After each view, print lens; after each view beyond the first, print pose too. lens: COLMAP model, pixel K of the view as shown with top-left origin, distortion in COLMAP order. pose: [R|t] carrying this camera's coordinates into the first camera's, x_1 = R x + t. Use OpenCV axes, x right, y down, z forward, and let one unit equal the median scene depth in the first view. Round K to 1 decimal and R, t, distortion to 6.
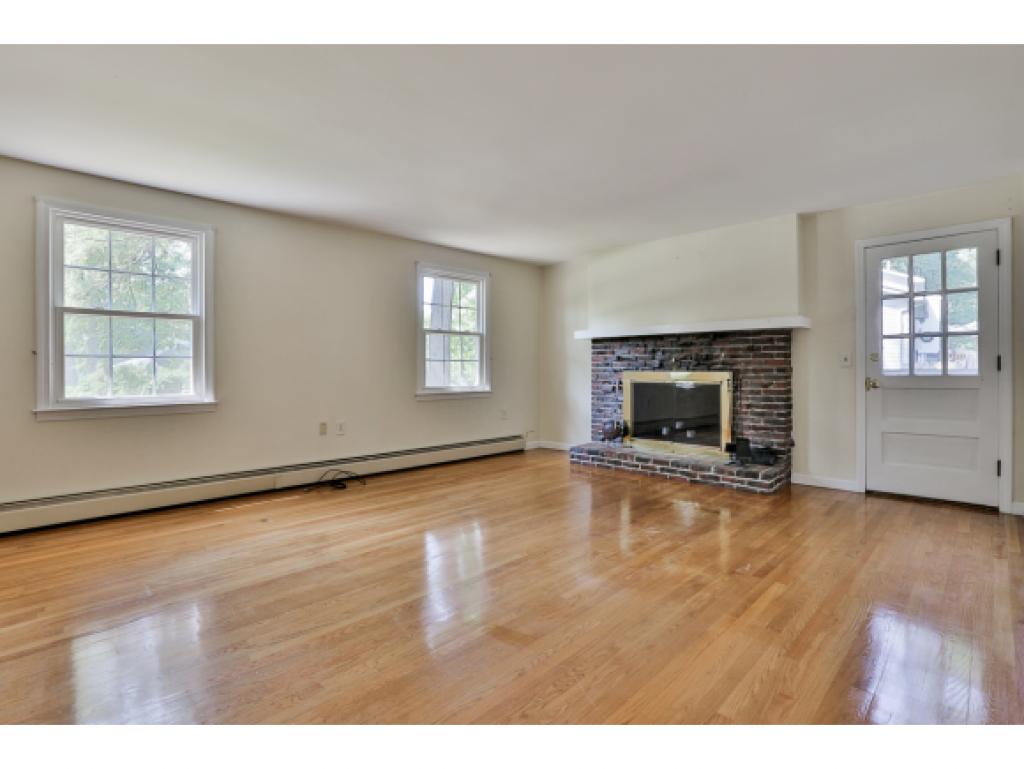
lens RADIAL K [[497.0, 0, 505.5], [0, 497.0, 378.0], [0, 0, 1]] dist [-0.025596, 0.000177]
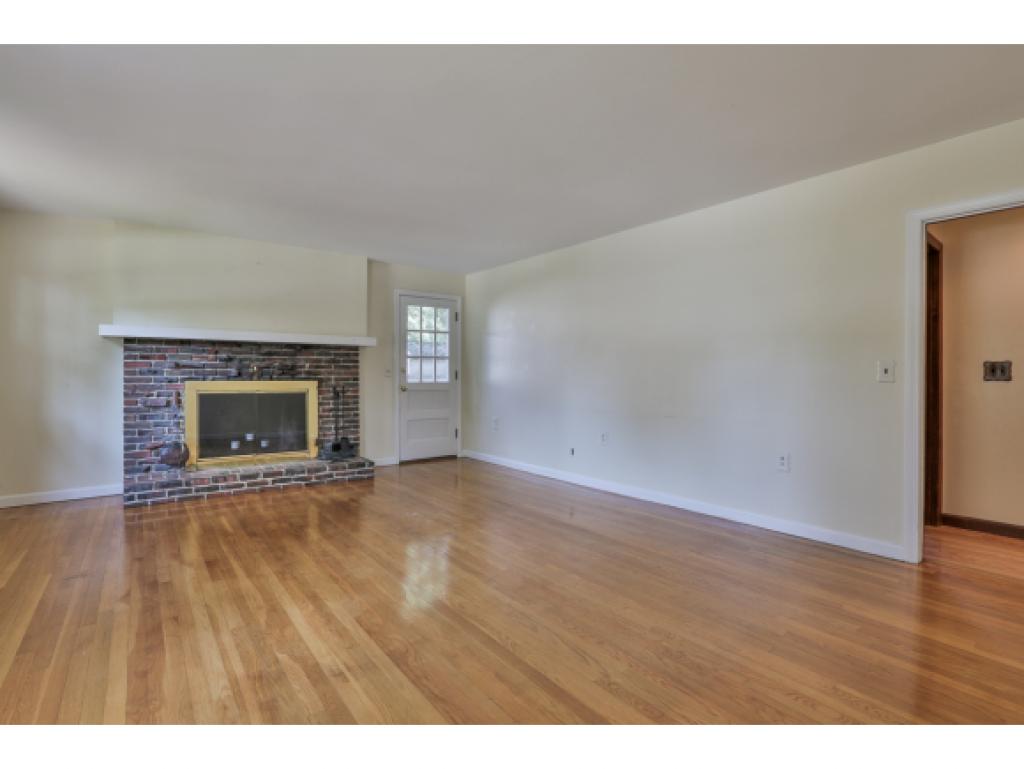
lens RADIAL K [[497.0, 0, 505.5], [0, 497.0, 378.0], [0, 0, 1]] dist [-0.025596, 0.000177]
pose [[0.141140, 0.001208, 0.989989, -0.565599], [0.017406, 0.999842, -0.003702, -0.006739], [-0.989837, 0.017755, 0.141097, 0.400146]]
